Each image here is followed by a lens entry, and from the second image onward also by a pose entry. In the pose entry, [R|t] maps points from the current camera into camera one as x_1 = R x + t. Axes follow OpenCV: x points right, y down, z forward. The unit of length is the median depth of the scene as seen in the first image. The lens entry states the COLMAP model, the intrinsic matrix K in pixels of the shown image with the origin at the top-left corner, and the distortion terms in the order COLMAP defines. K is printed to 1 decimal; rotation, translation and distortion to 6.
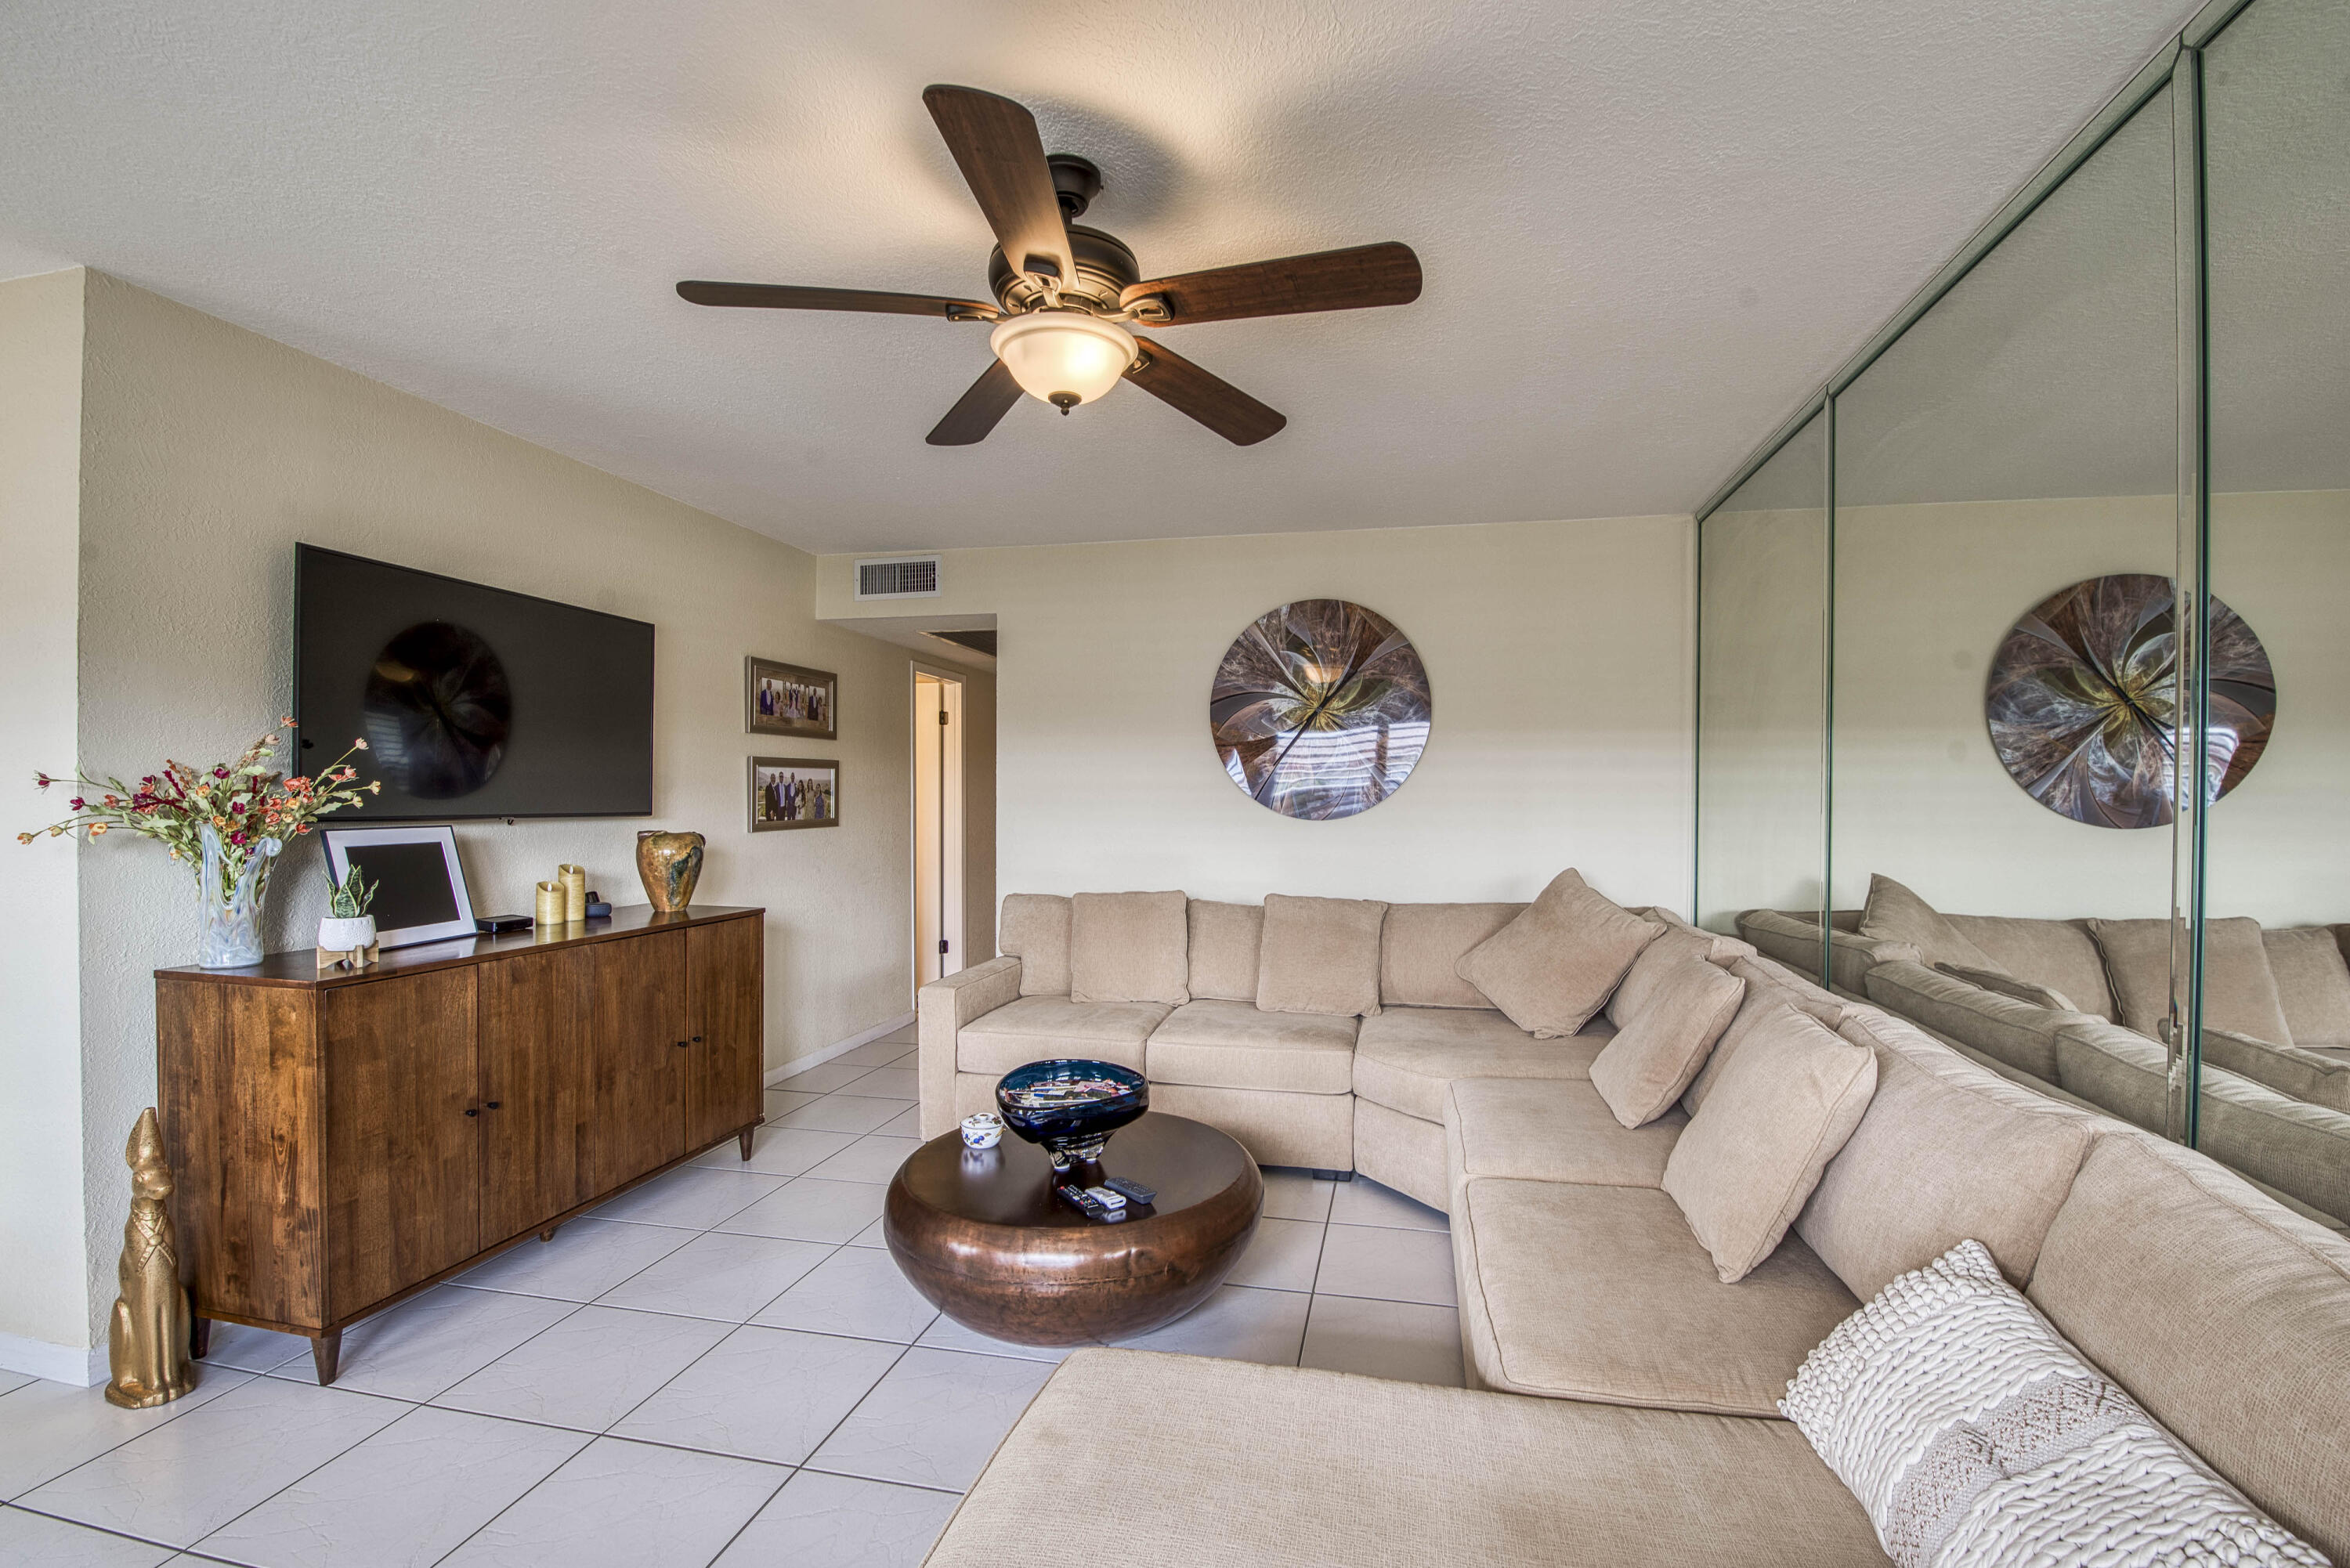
lens RADIAL K [[1009.8, 0, 1202.8], [0, 1009.8, 809.2], [0, 0, 1]] dist [-0.002248, -0.010385]
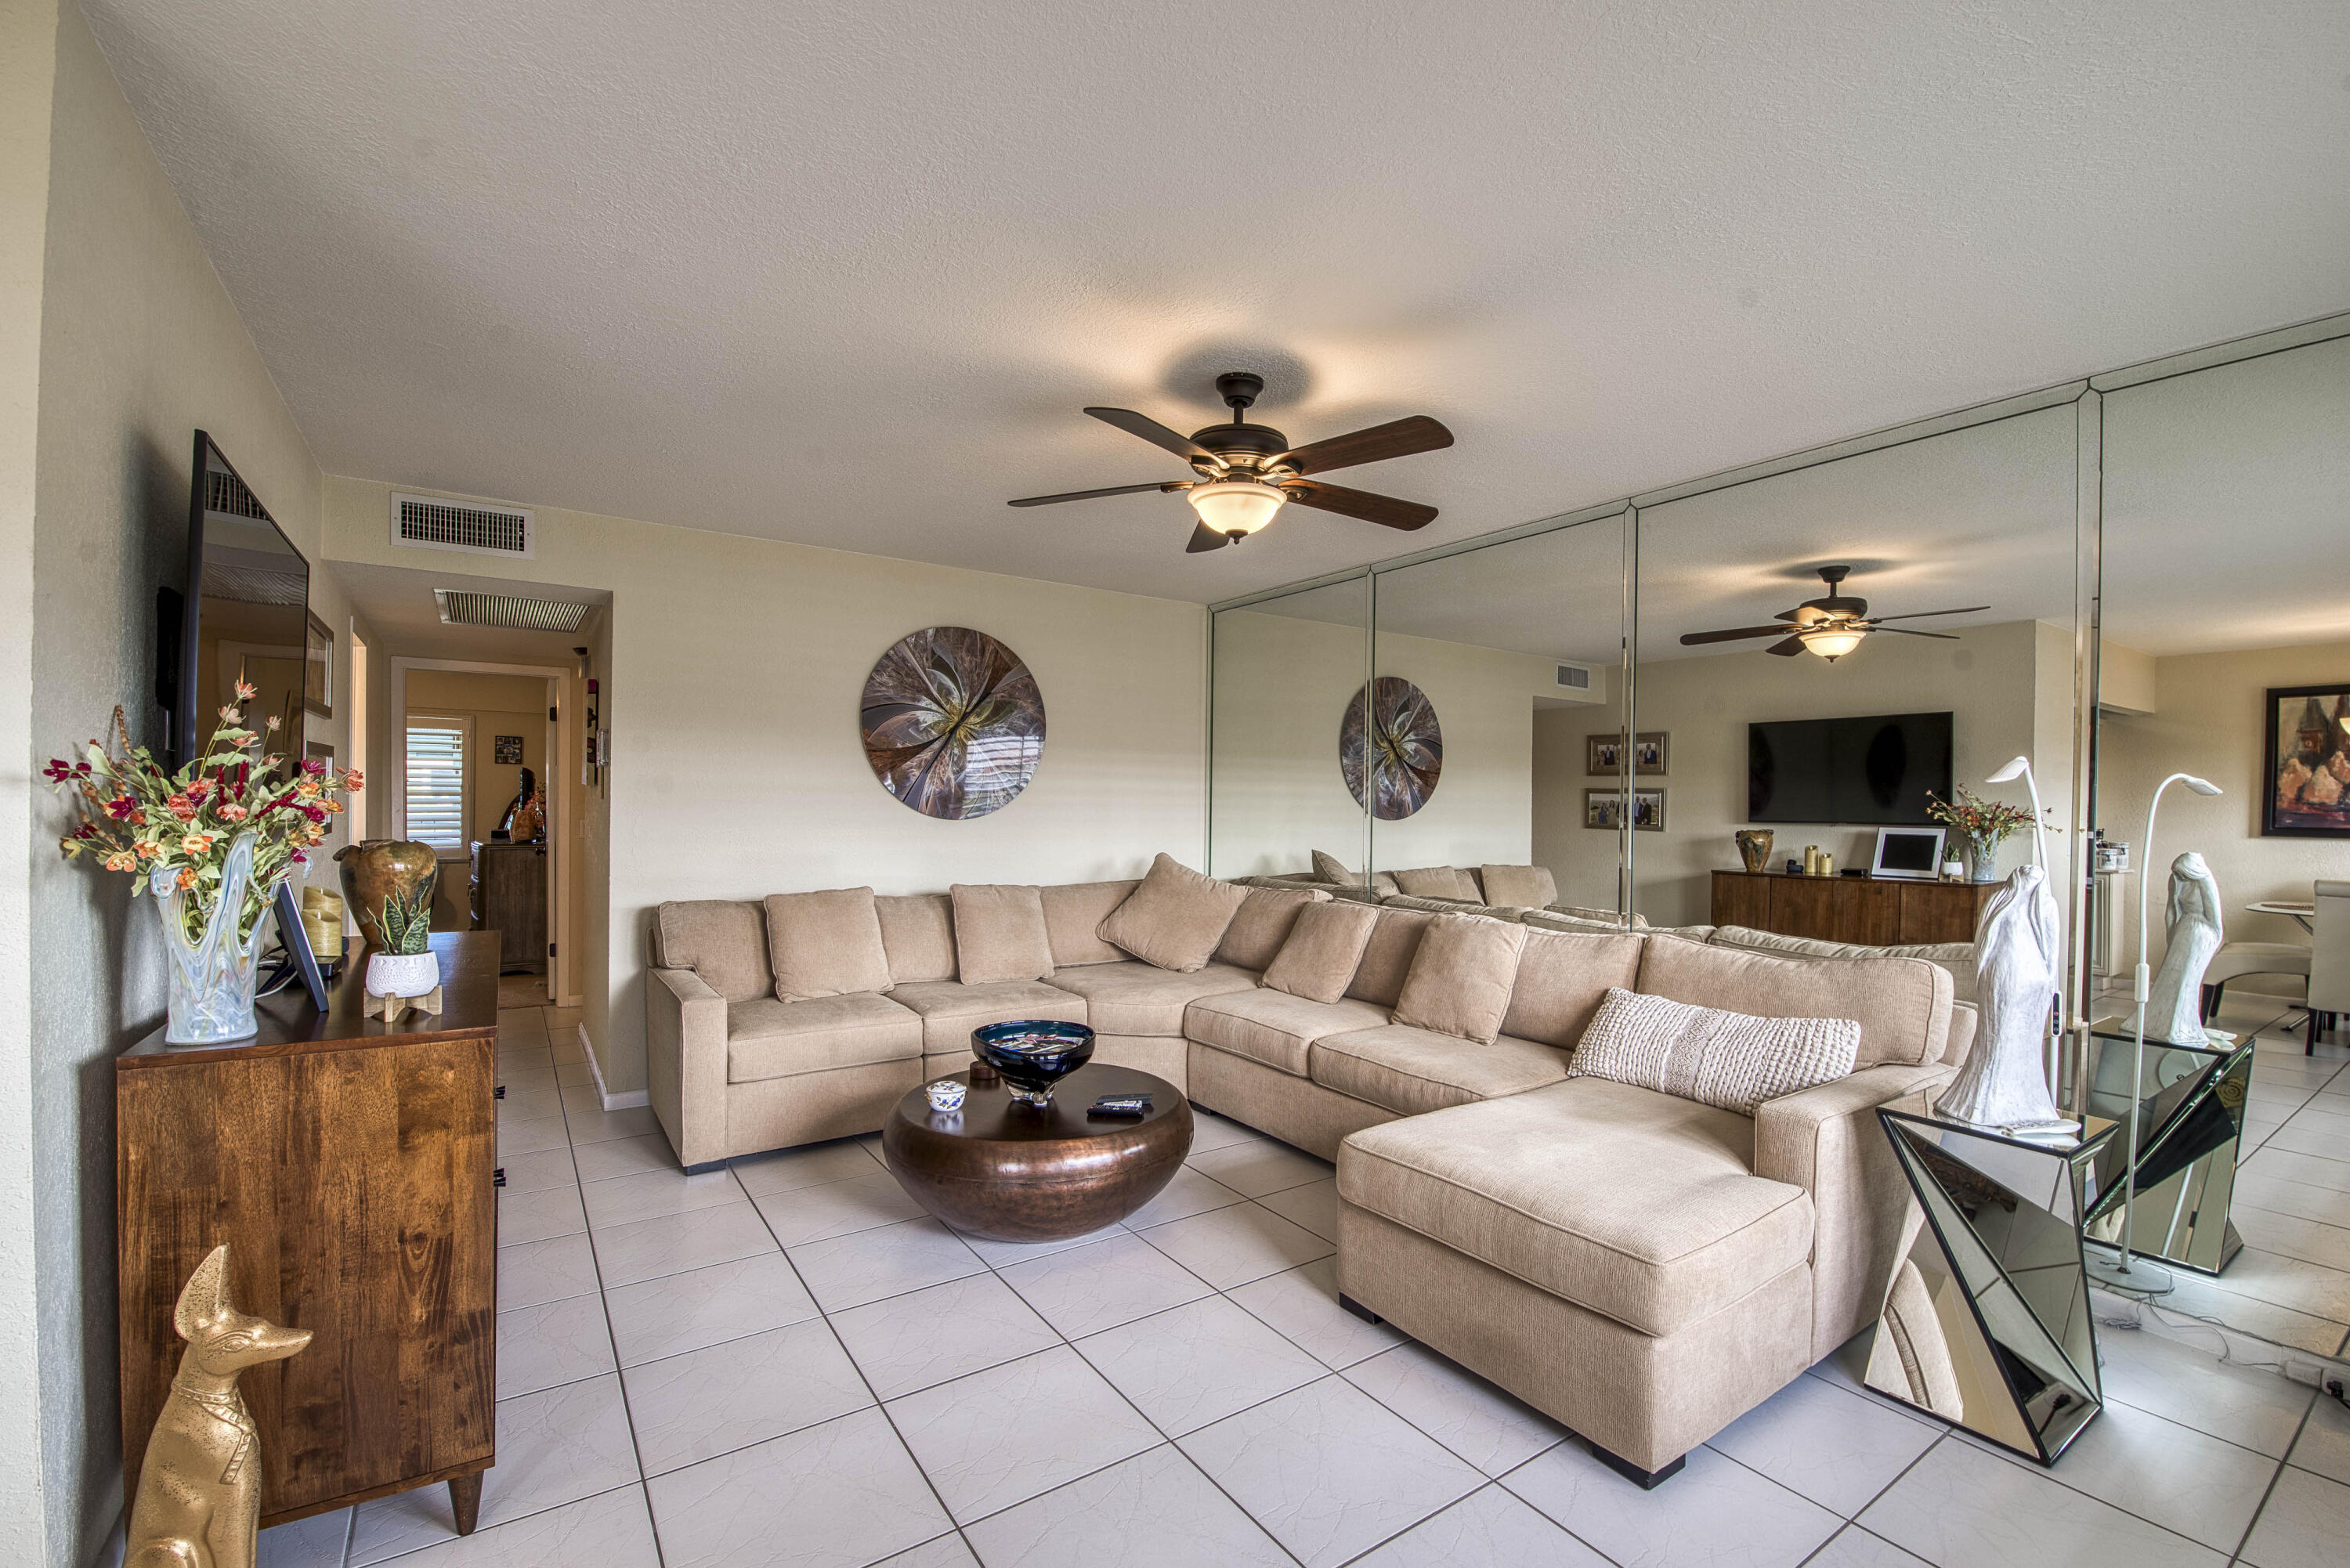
lens RADIAL K [[1009.8, 0, 1202.8], [0, 1009.8, 809.2], [0, 0, 1]] dist [-0.002248, -0.010385]
pose [[0.686469, -0.001368, 0.727158, -0.601833], [0.000496, 0.999999, 0.001414, -0.002807], [-0.727159, -0.000610, 0.686469, 0.011418]]
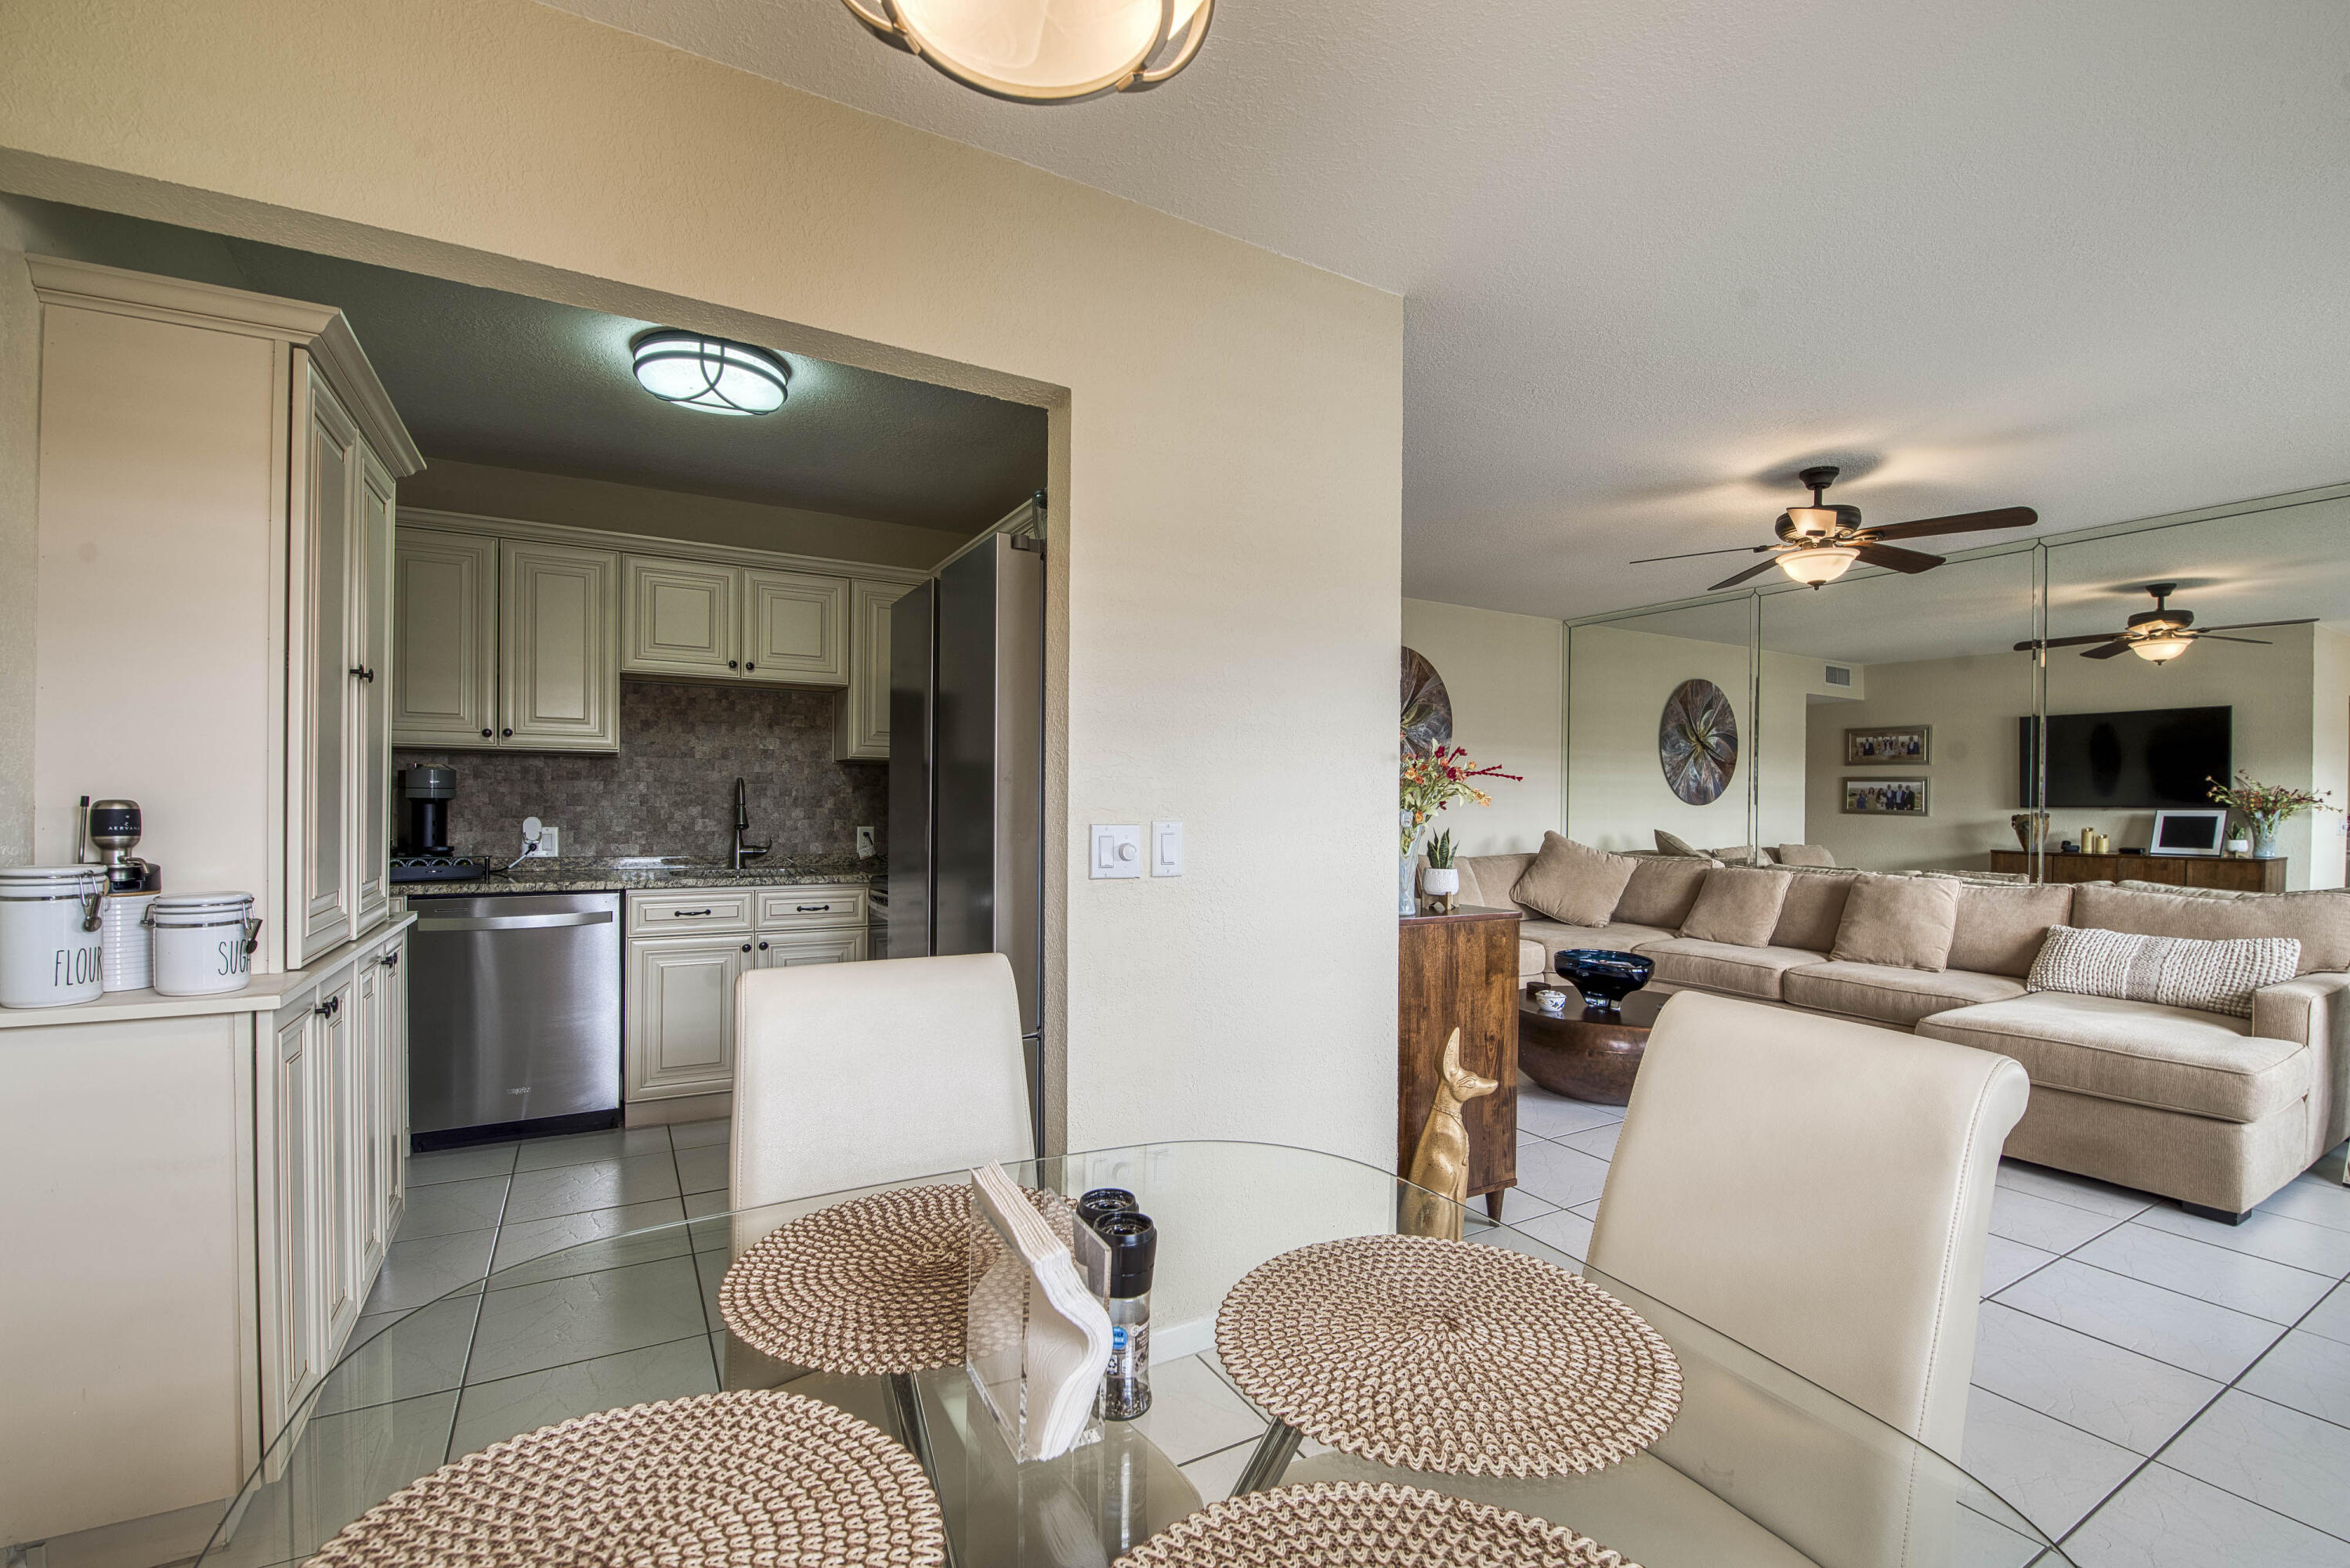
lens RADIAL K [[1009.8, 0, 1202.8], [0, 1009.8, 809.2], [0, 0, 1]] dist [-0.002248, -0.010385]
pose [[0.739932, -0.004306, 0.672668, -1.161563], [0.003508, 0.999991, 0.002543, 0.017732], [-0.672672, 0.000478, 0.739940, 0.163483]]
